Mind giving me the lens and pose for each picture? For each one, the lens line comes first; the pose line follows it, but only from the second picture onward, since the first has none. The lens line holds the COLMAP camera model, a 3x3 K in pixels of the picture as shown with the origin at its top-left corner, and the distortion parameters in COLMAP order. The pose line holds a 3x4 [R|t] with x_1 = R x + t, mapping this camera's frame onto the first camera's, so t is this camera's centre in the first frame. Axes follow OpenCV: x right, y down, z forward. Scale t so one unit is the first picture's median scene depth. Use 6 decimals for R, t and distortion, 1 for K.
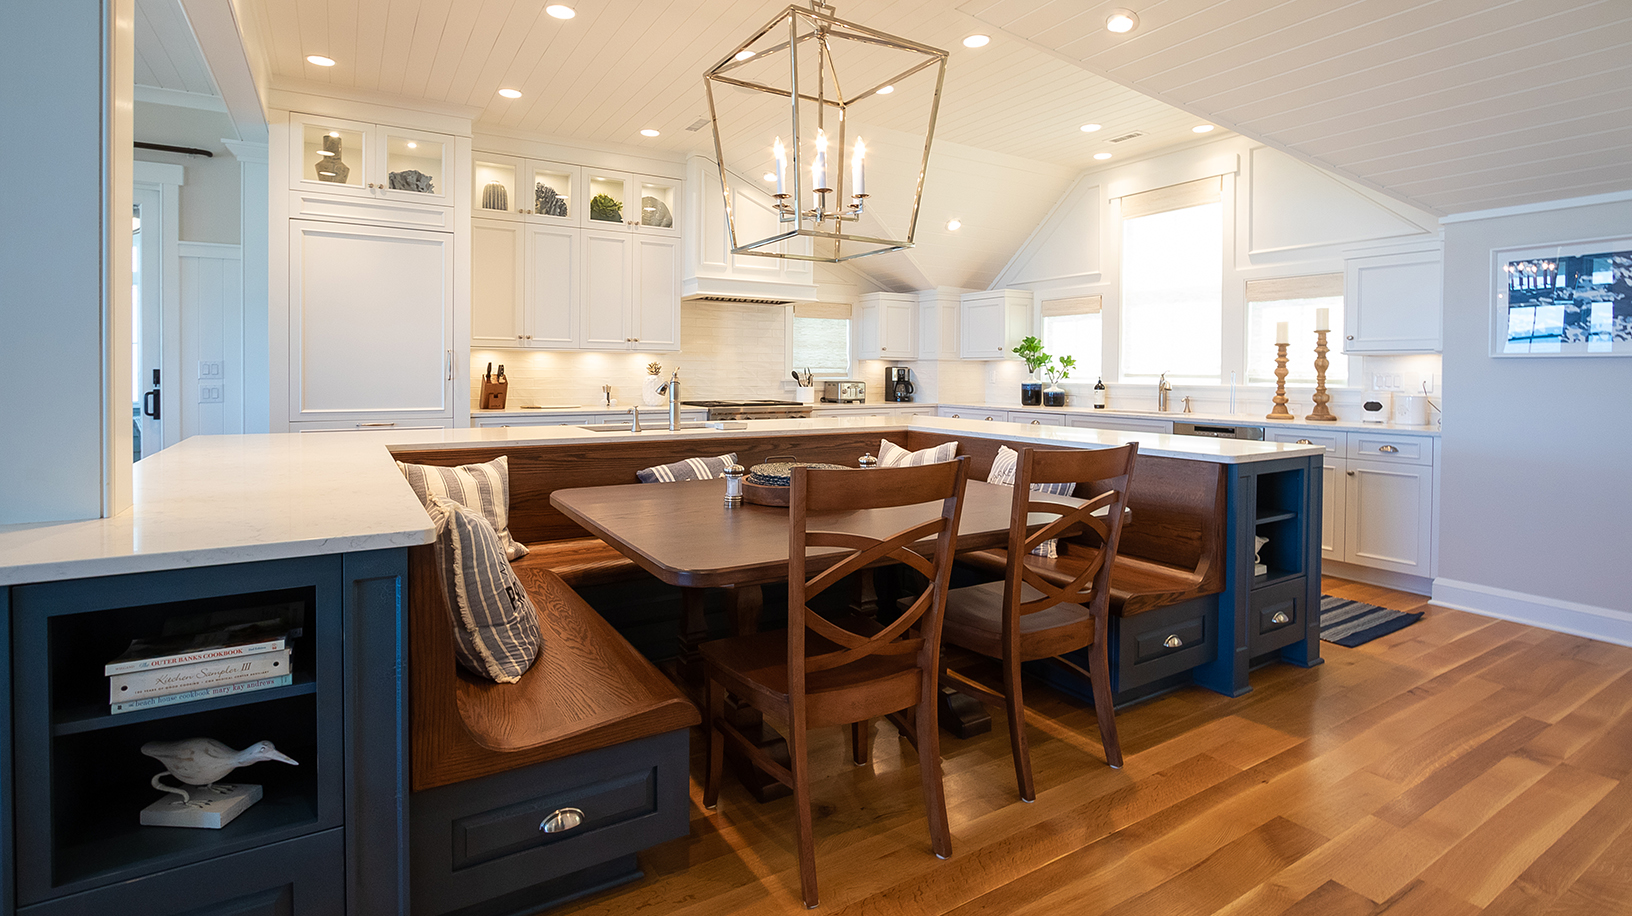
lens RADIAL K [[801.9, 0, 783.5], [0, 801.9, 388.3], [0, 0, 1]] dist [-0.024003, 0.001756]
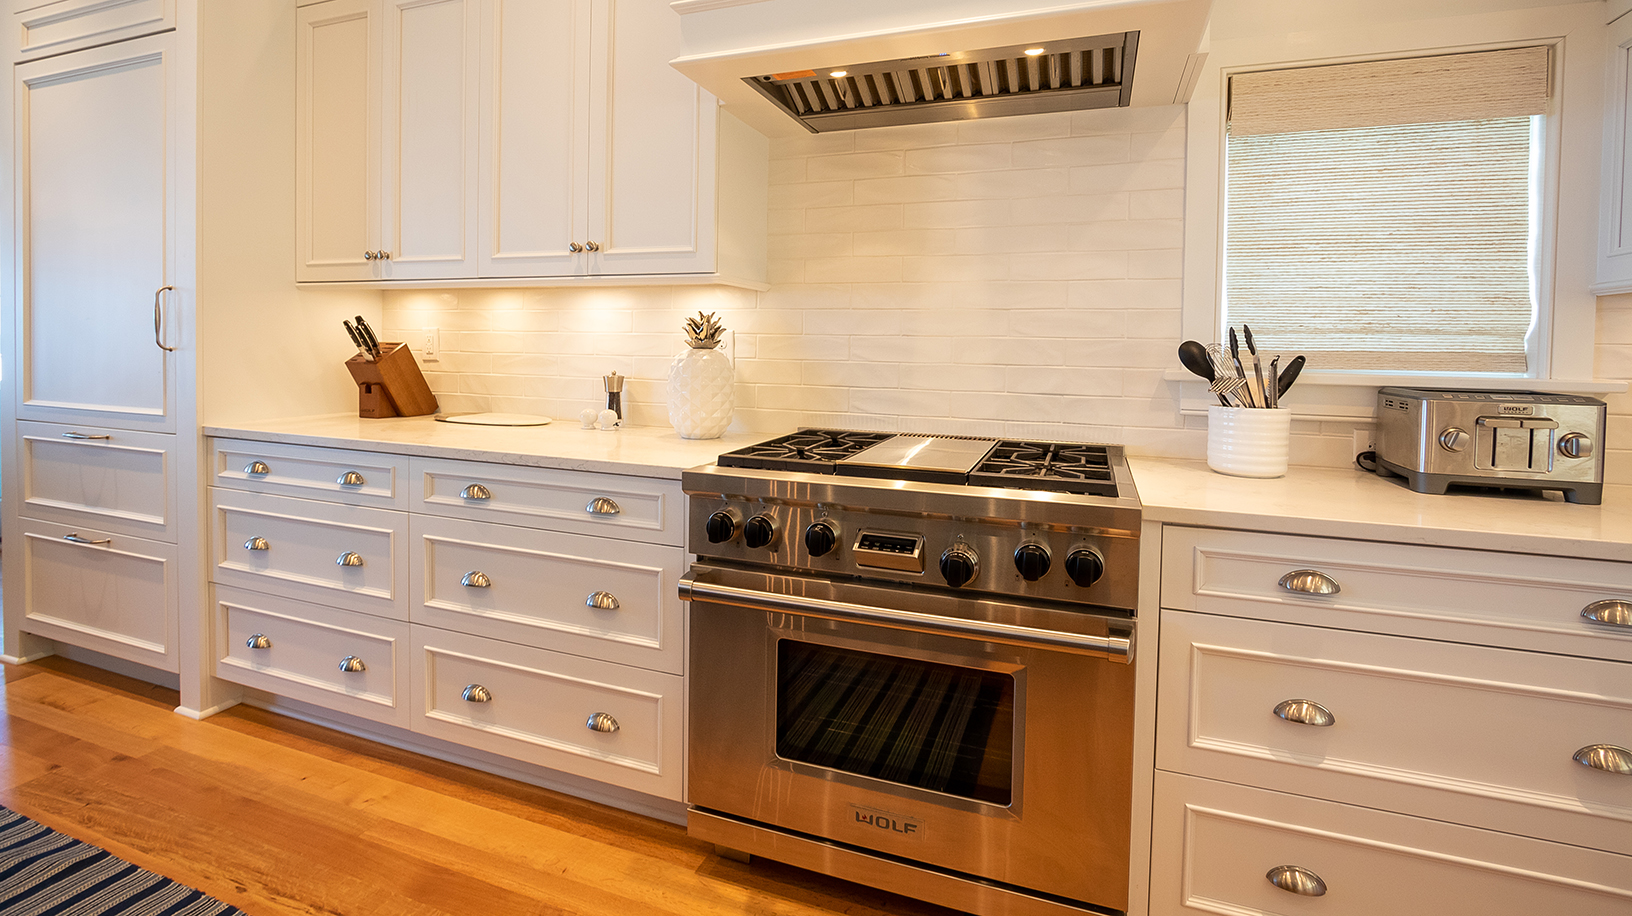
lens RADIAL K [[801.9, 0, 785.4], [0, 801.9, 357.6], [0, 0, 1]] dist [-0.024003, 0.001756]
pose [[0.640882, 0.019136, -0.767401, 0.122074], [-0.027089, 0.999630, 0.002303, -0.013325], [0.767161, 0.019312, 0.641164, 0.729422]]
